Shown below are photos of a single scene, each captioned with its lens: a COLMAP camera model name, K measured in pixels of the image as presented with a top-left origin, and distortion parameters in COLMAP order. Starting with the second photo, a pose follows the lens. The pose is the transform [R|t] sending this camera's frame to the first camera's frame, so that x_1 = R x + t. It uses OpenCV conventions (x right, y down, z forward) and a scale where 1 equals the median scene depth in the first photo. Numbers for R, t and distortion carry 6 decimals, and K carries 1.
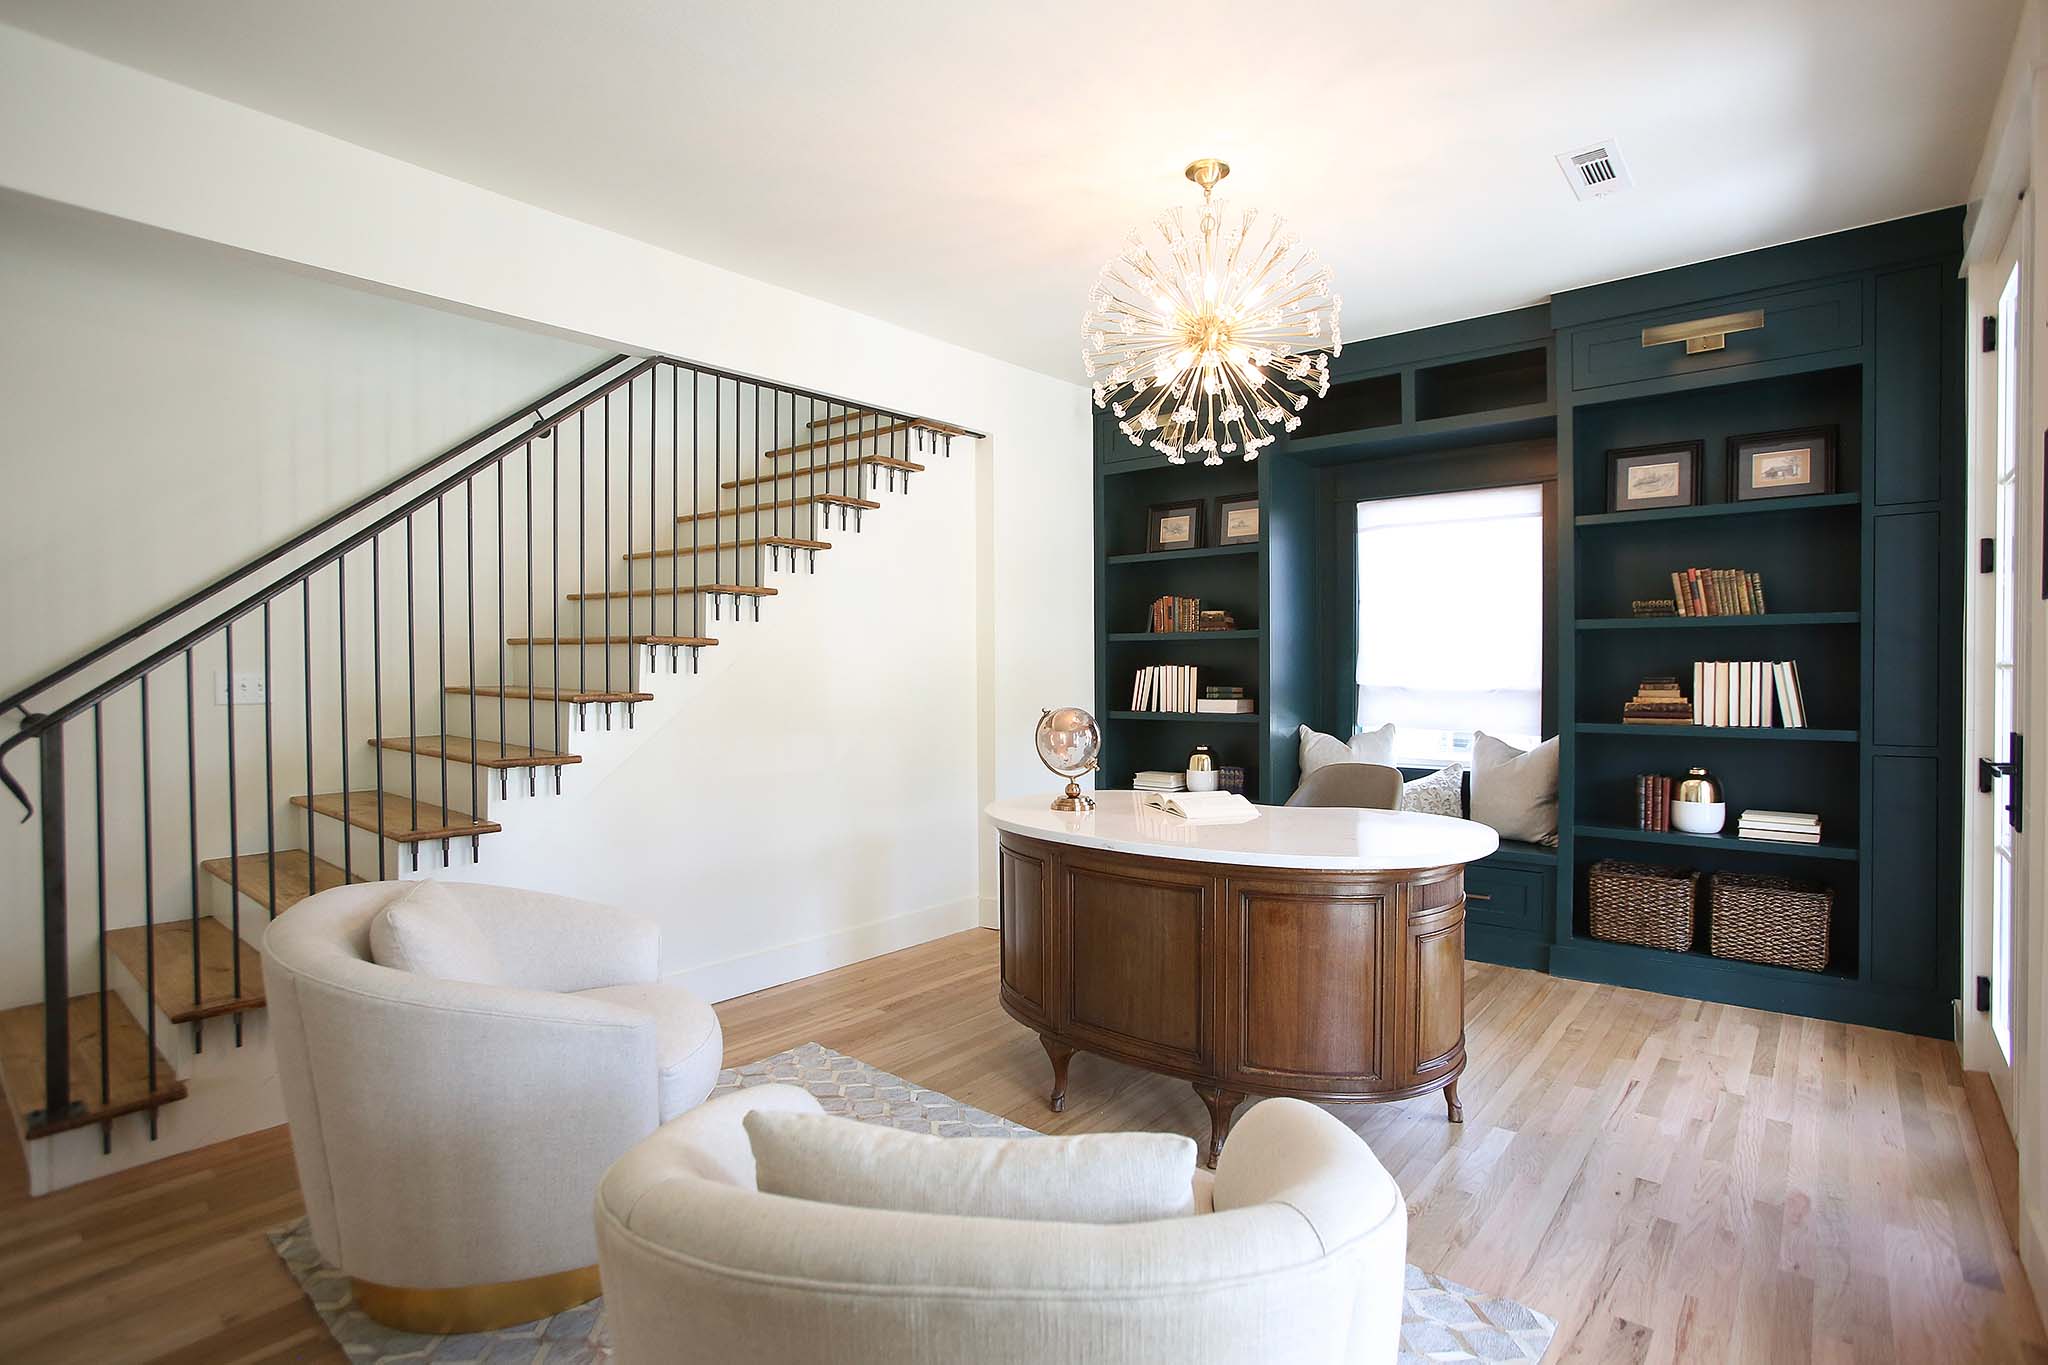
lens RADIAL K [[1057.8, 0, 992.6], [0, 1057.8, 676.1], [0, 0, 1]] dist [-0.060715, 0.032136]
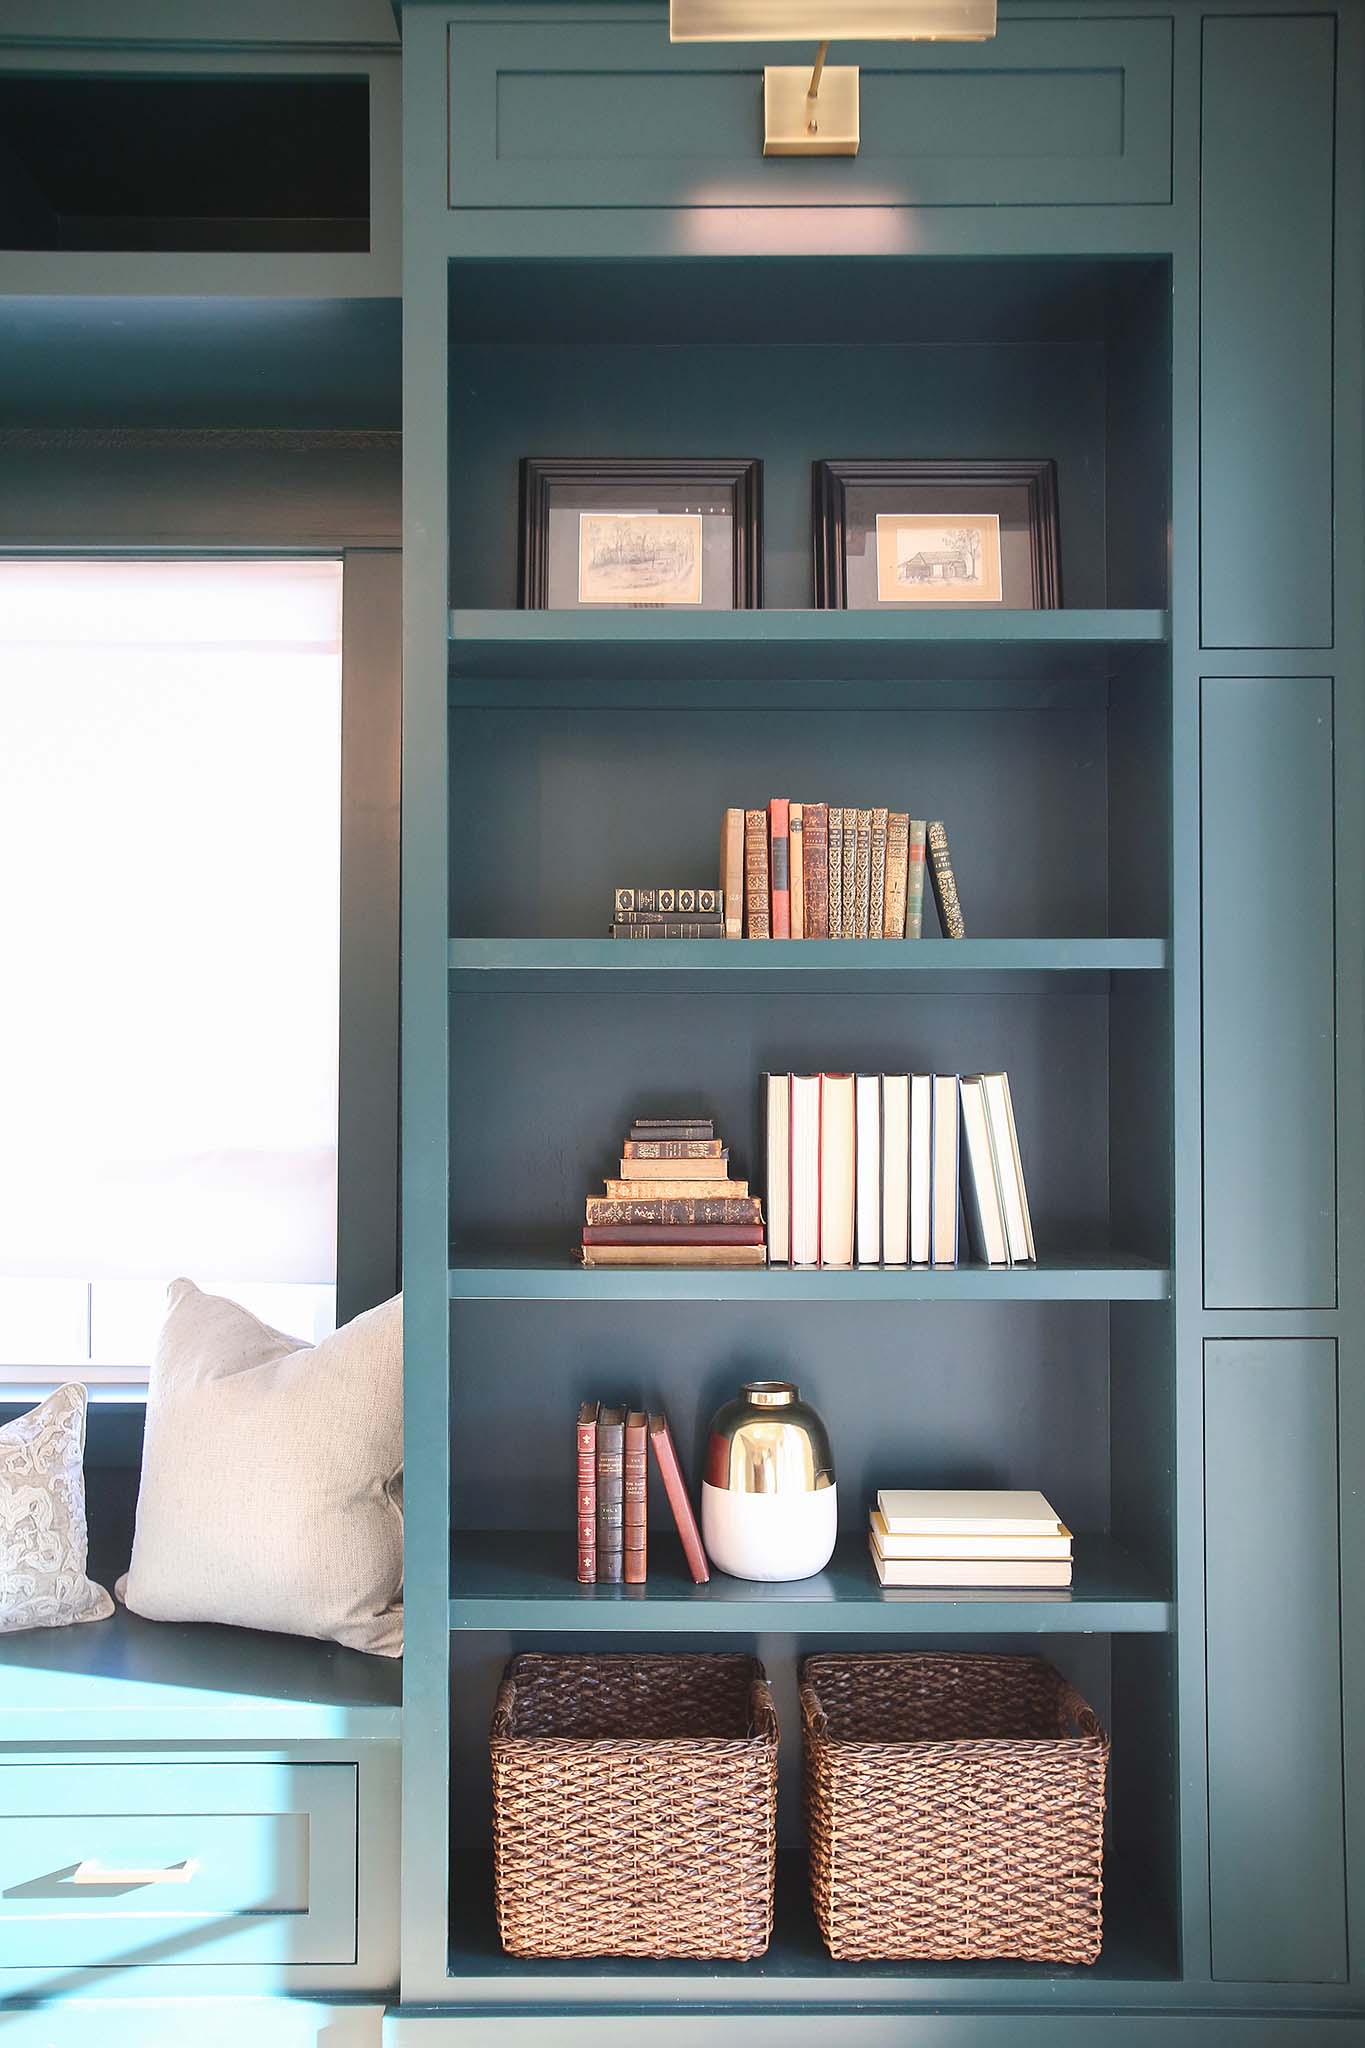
lens RADIAL K [[1516.4, 0, 682.5], [0, 1516.4, 1024.0], [0, 0, 1]] dist [-0.010056, 0.001390]
pose [[0.750313, 0.014330, 0.660928, 0.326139], [0.001989, 0.999712, -0.023934, -0.018333], [-0.661080, 0.019273, 0.750068, 0.640011]]
